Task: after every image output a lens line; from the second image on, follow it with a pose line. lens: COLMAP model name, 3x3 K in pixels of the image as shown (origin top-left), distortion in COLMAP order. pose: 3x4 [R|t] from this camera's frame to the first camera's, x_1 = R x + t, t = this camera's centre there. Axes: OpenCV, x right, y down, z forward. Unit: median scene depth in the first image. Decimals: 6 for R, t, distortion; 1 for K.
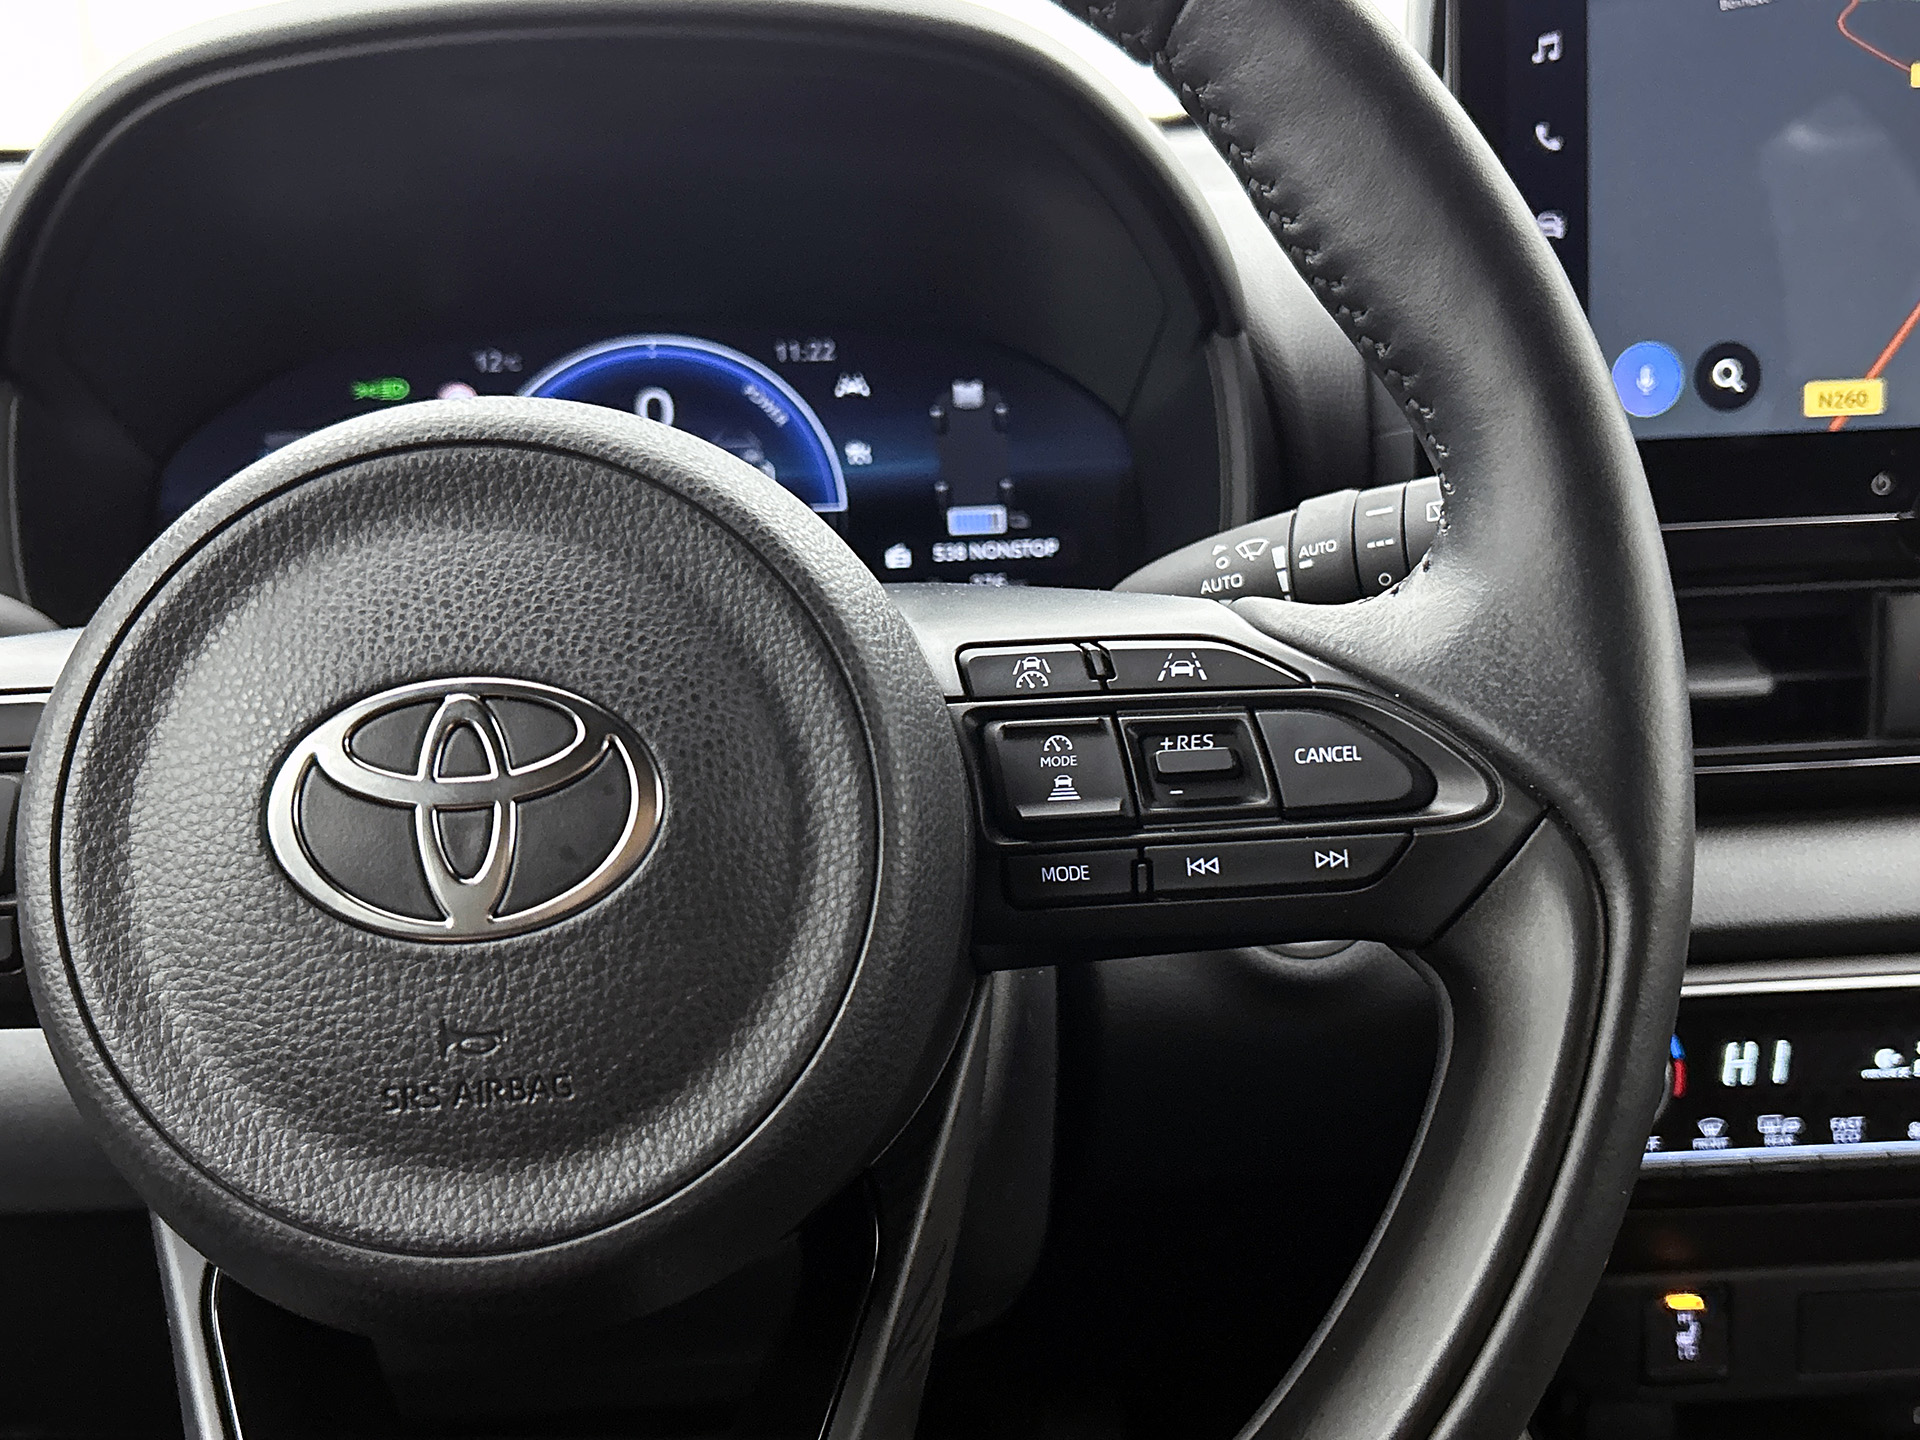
lens RADIAL K [[2002.3, 0, 972.0], [0, 2002.3, 723.4], [0, 0, 1]] dist [0.074704, 0.000000]
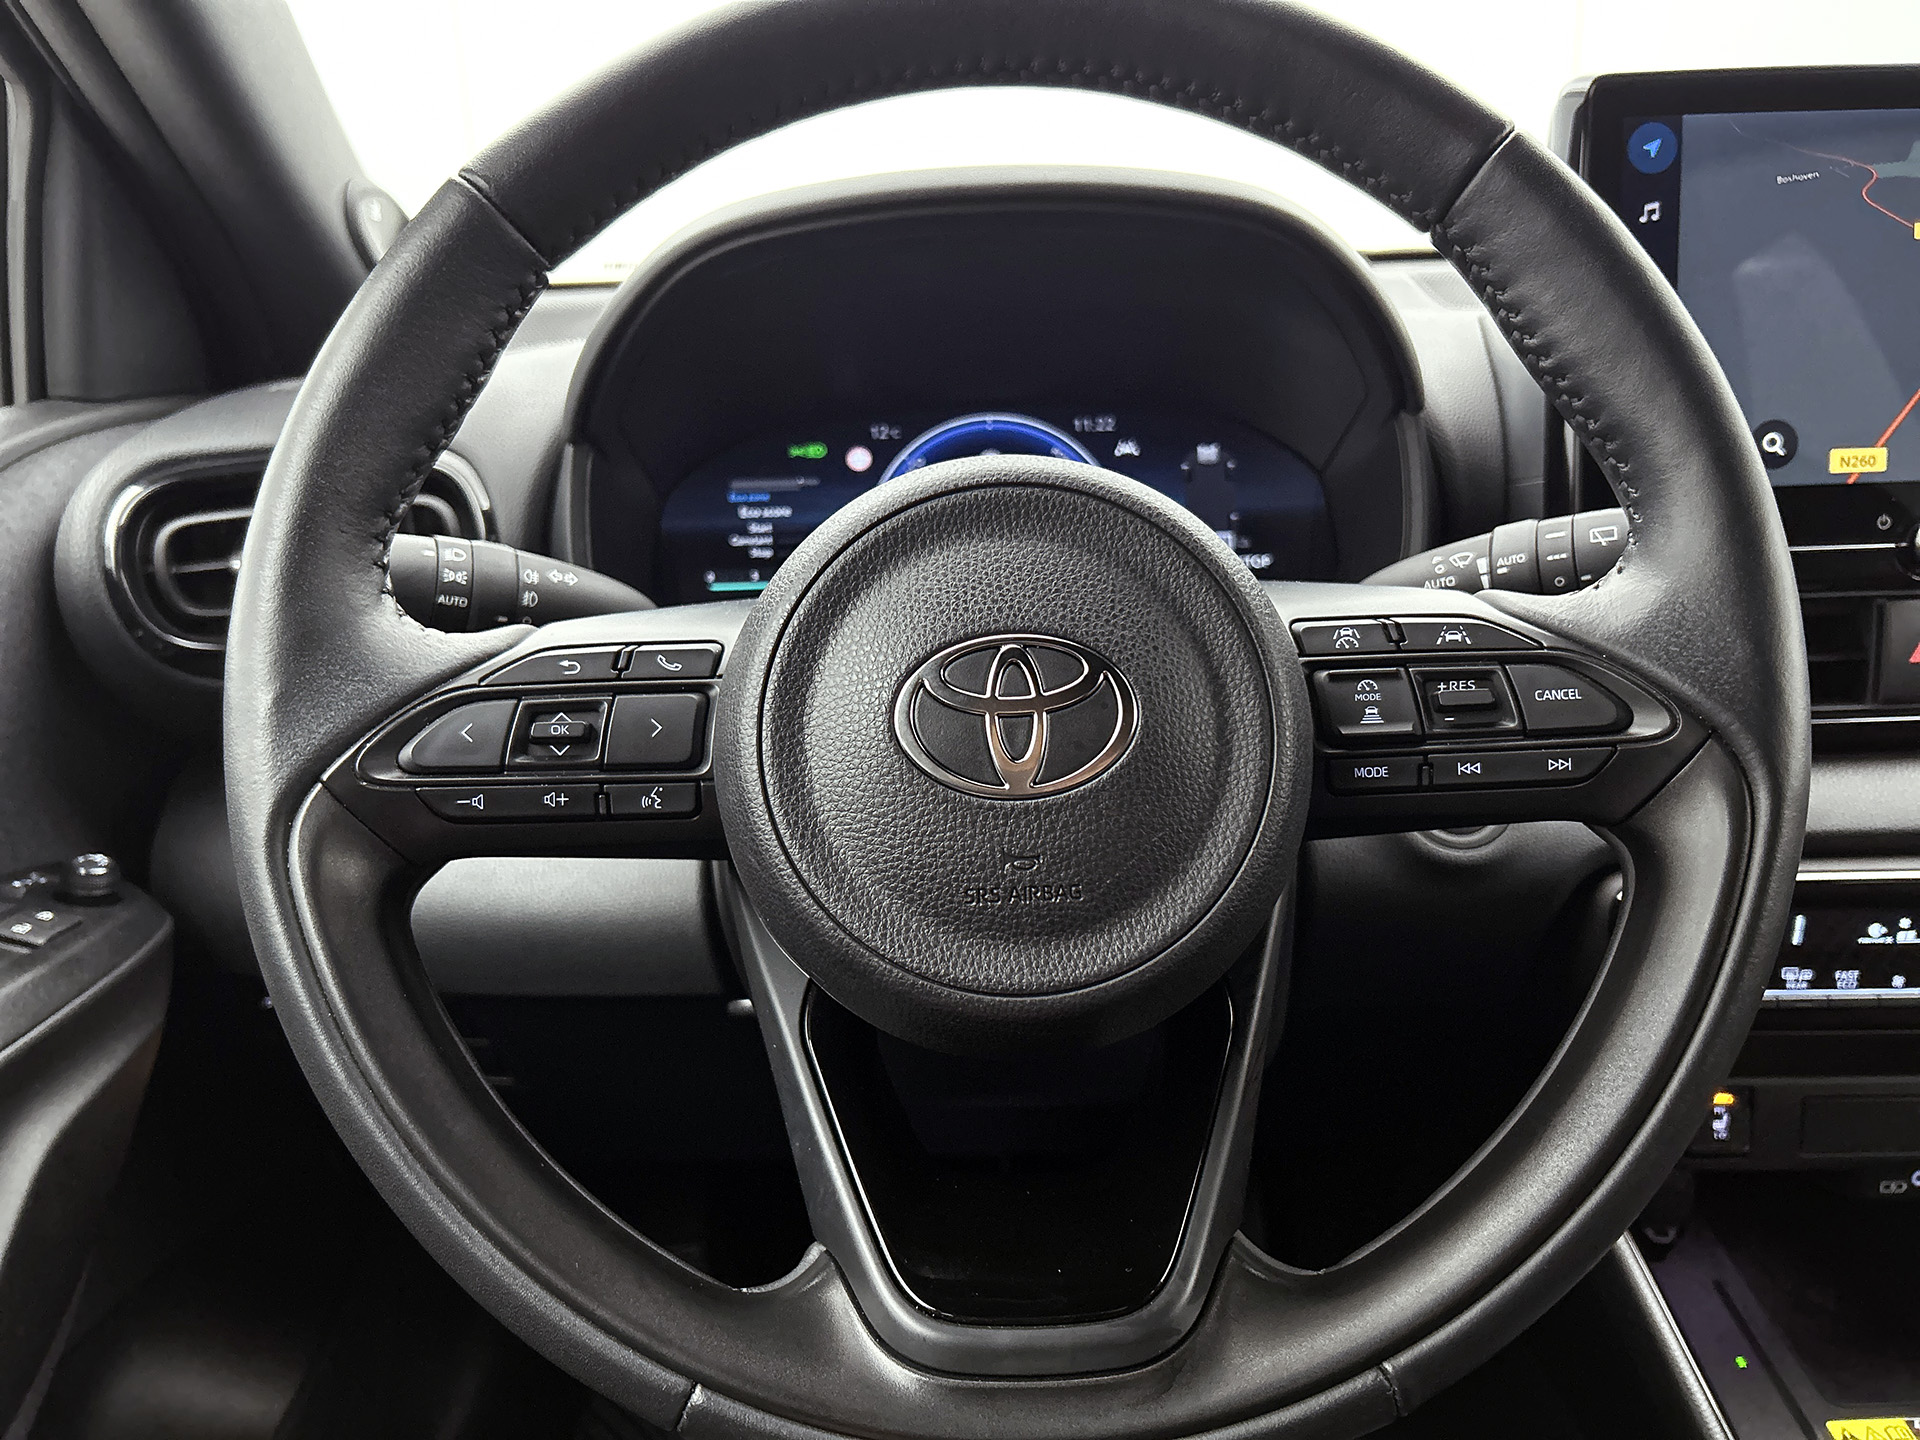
lens RADIAL K [[1479.9, 0, 970.1], [0, 1479.9, 716.7], [0, 0, 1]] dist [0.031660, -0.019618]
pose [[0.996622, 0.017271, -0.080295, -0.166366], [-0.016297, 0.999786, 0.012766, 0.024592], [0.080498, -0.011415, 0.996689, -0.137257]]
